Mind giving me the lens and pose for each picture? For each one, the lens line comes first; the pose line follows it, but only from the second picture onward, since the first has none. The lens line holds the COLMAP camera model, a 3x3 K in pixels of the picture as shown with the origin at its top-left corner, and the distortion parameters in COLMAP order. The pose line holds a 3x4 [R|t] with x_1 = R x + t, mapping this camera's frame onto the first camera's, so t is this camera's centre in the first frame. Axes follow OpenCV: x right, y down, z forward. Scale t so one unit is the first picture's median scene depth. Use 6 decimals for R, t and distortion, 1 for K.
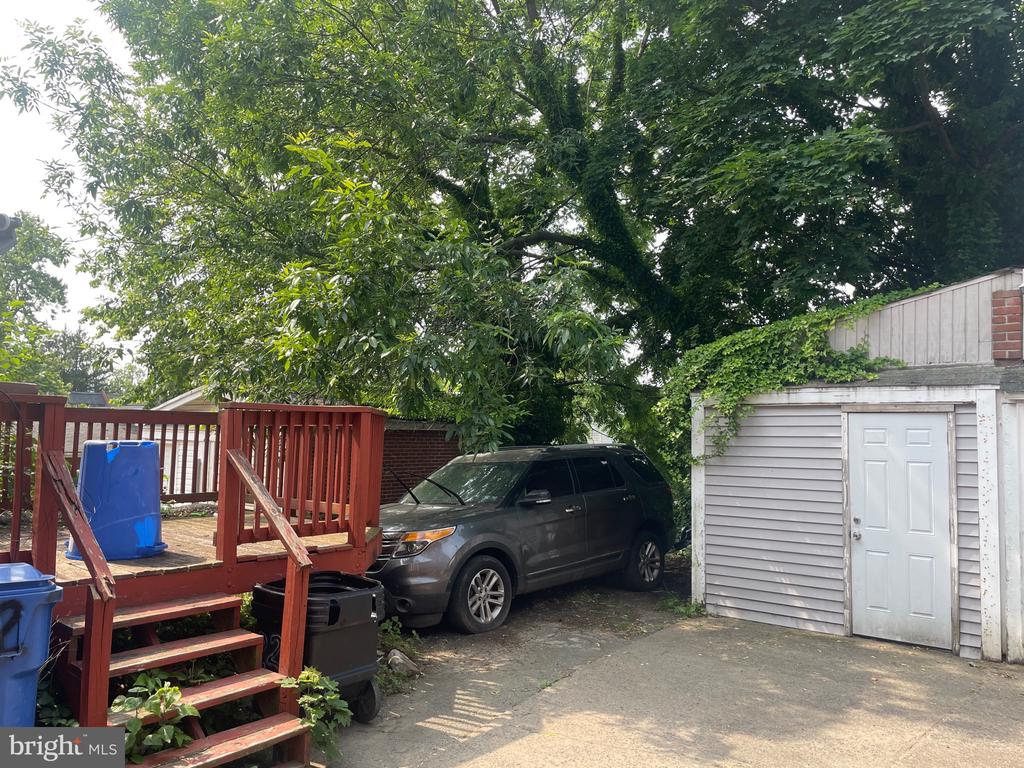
lens RADIAL K [[778.6, 0, 517.6], [0, 778.6, 387.9], [0, 0, 1]] dist [0.096870, -0.123800]
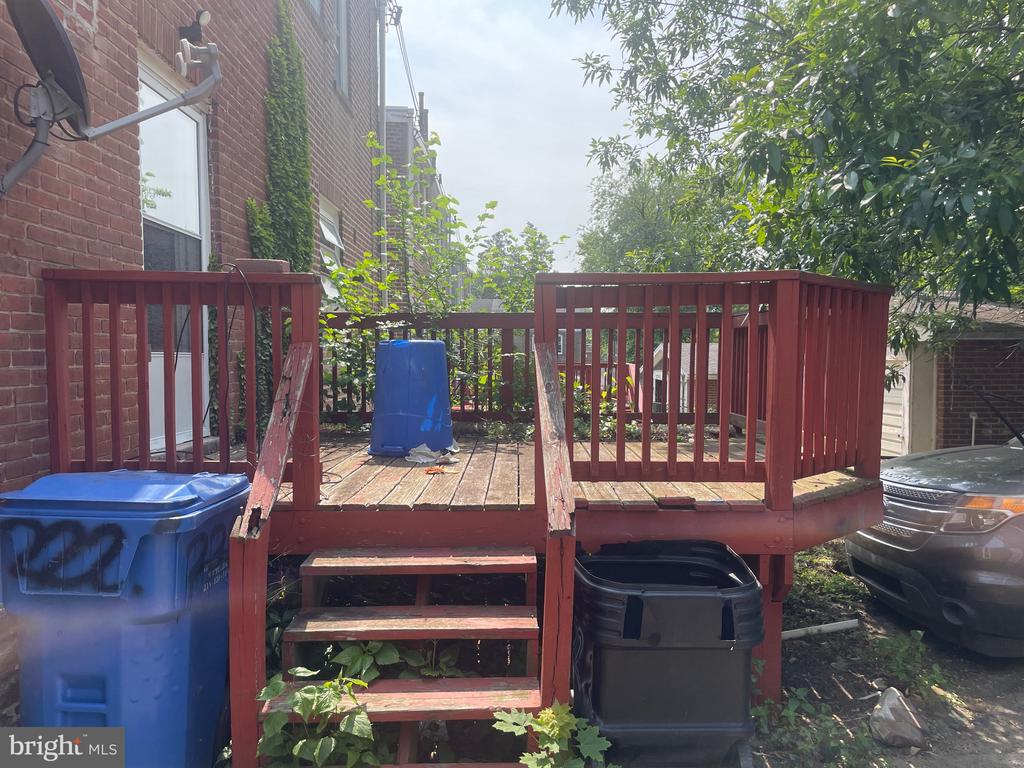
lens RADIAL K [[778.6, 0, 517.6], [0, 778.6, 387.9], [0, 0, 1]] dist [0.096870, -0.123800]
pose [[0.645340, 0.011006, -0.763816, 0.160055], [0.056216, 0.996501, 0.061855, 0.086097], [0.761824, -0.082857, 0.642463, 0.635677]]
